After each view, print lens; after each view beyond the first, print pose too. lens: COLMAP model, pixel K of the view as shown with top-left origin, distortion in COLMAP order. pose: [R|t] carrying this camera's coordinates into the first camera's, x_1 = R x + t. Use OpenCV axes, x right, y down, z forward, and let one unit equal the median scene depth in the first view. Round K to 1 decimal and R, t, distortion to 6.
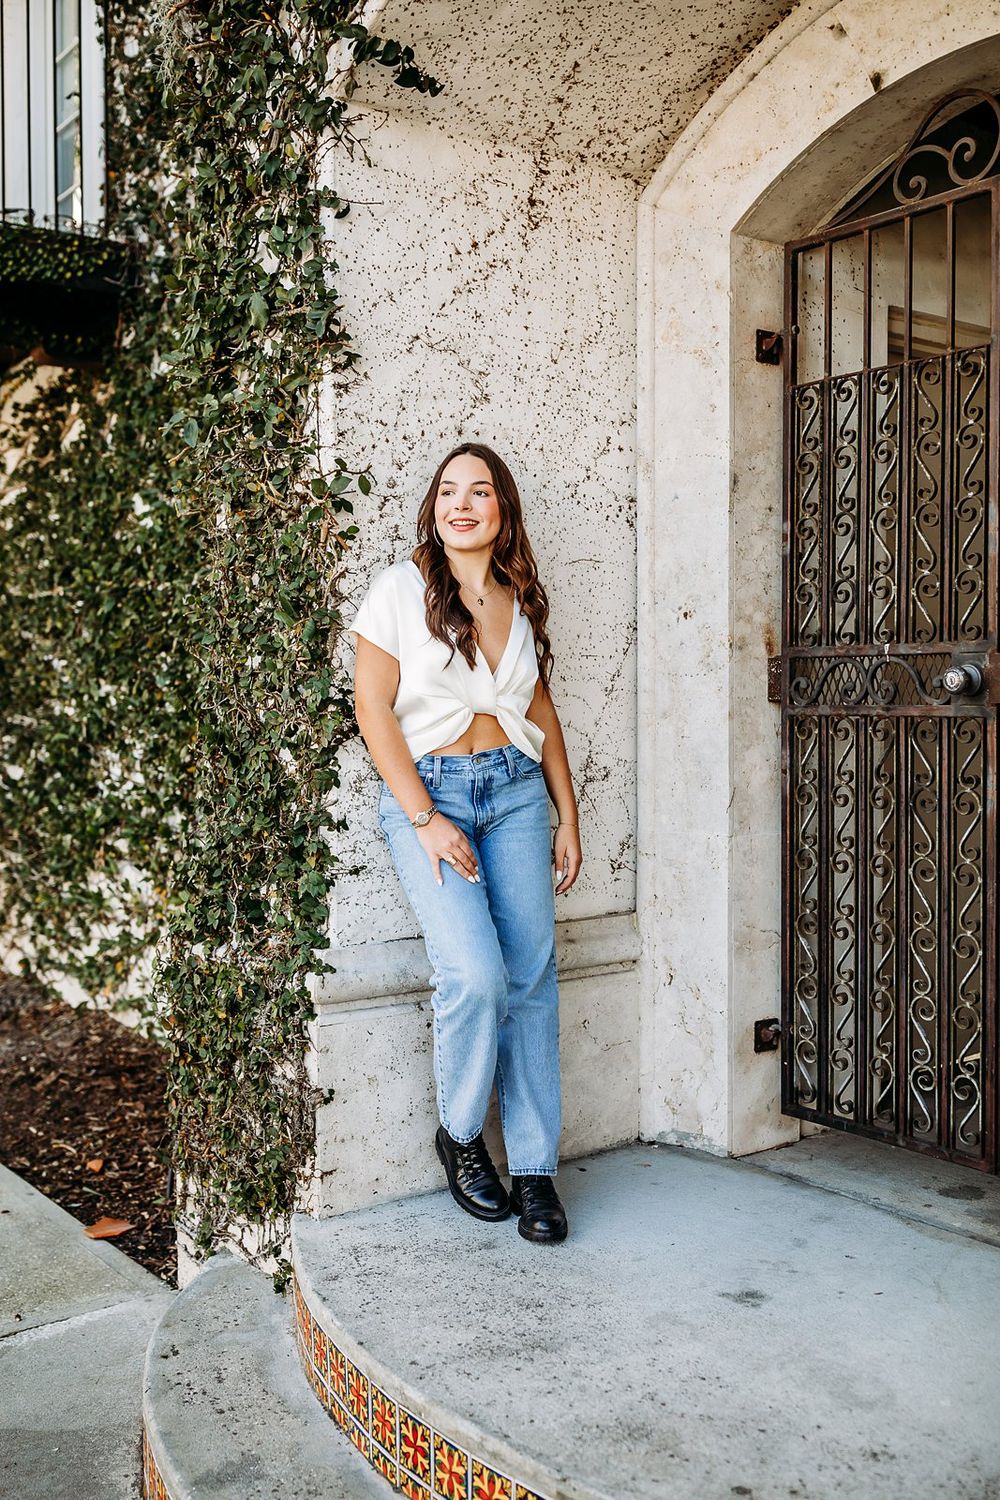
lens RADIAL K [[1588.6, 0, 500.0], [0, 1588.6, 750.0], [0, 0, 1]] dist [-0.002604, -0.008453]
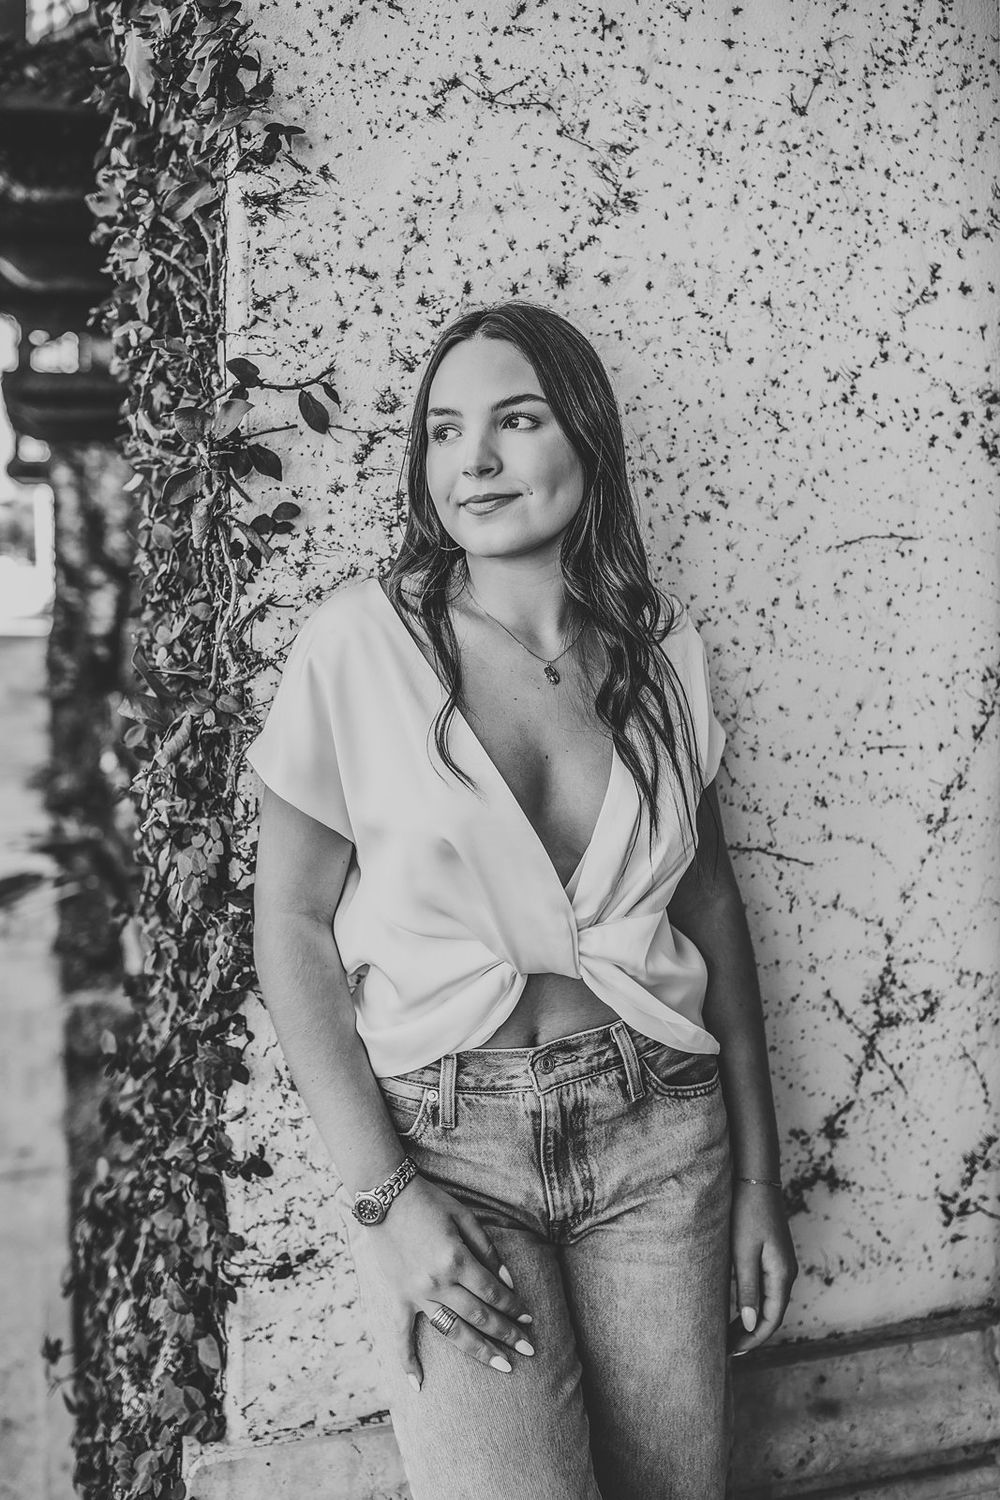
lens RADIAL K [[1684.3, 0, 500.5], [0, 1684.3, 628.0], [0, 0, 1]] dist [-0.017061, -0.014119]
pose [[0.940246, -0.009952, -0.340349, 0.125871], [0.007660, 0.999938, -0.008077, -0.097699], [0.340408, 0.004987, 0.940264, 0.549440]]
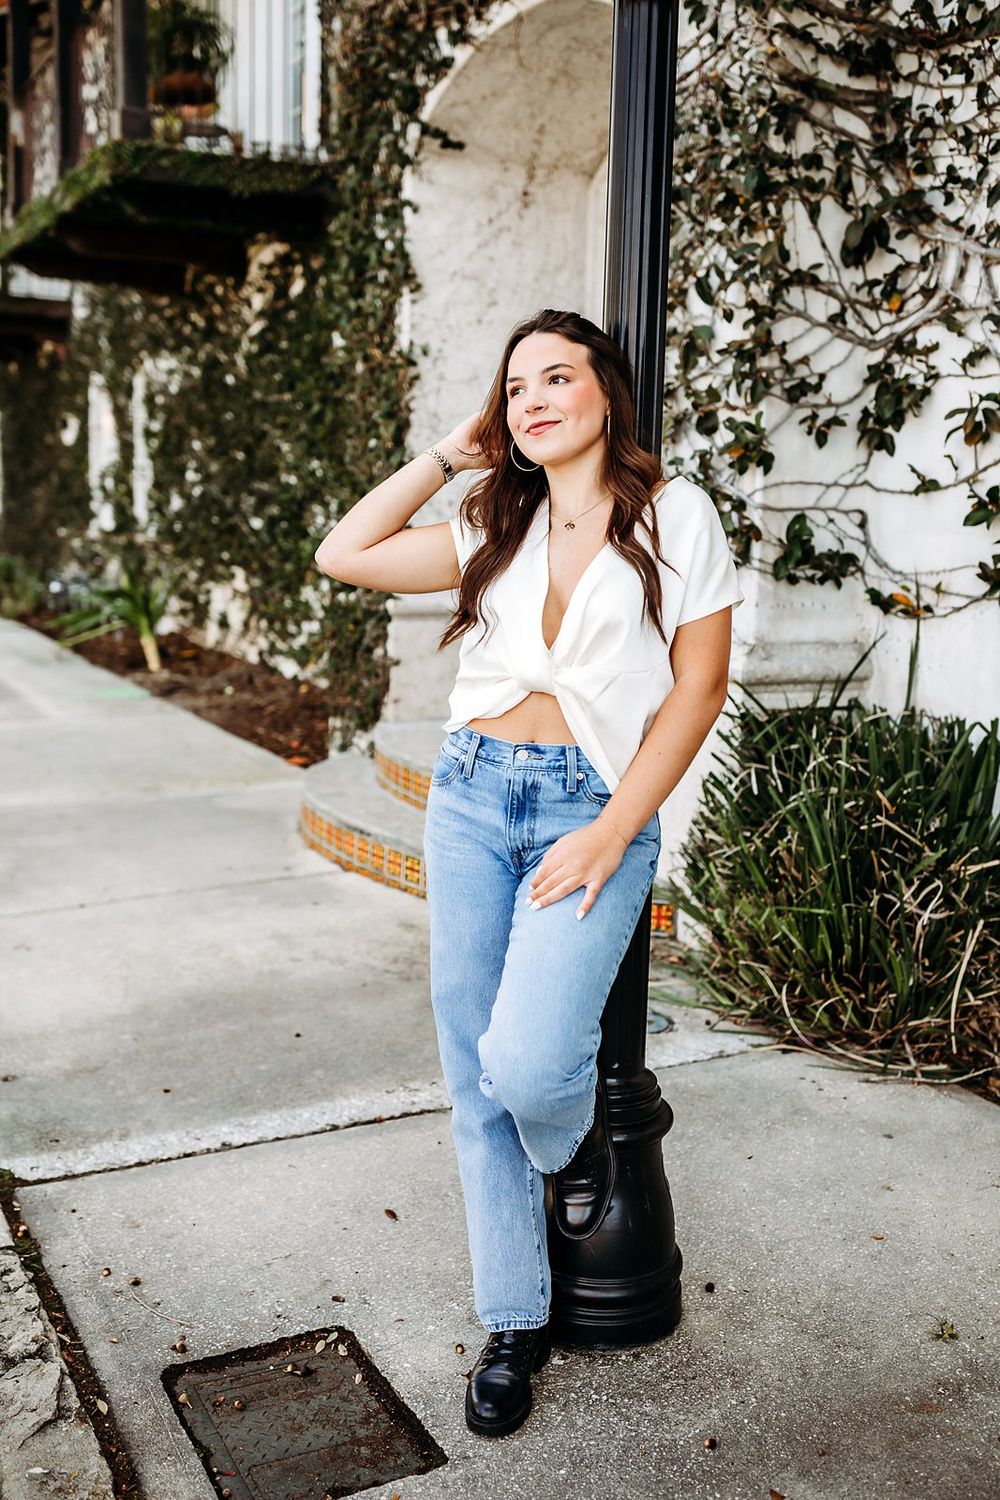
lens RADIAL K [[1588.6, 0, 500.0], [0, 1588.6, 750.0], [0, 0, 1]] dist [-0.002604, -0.008453]
pose [[0.988032, 0.052006, -0.145219, 0.306585], [-0.033768, 0.991539, 0.125339, 0.068263], [0.150509, -0.118935, 0.981428, -0.933396]]
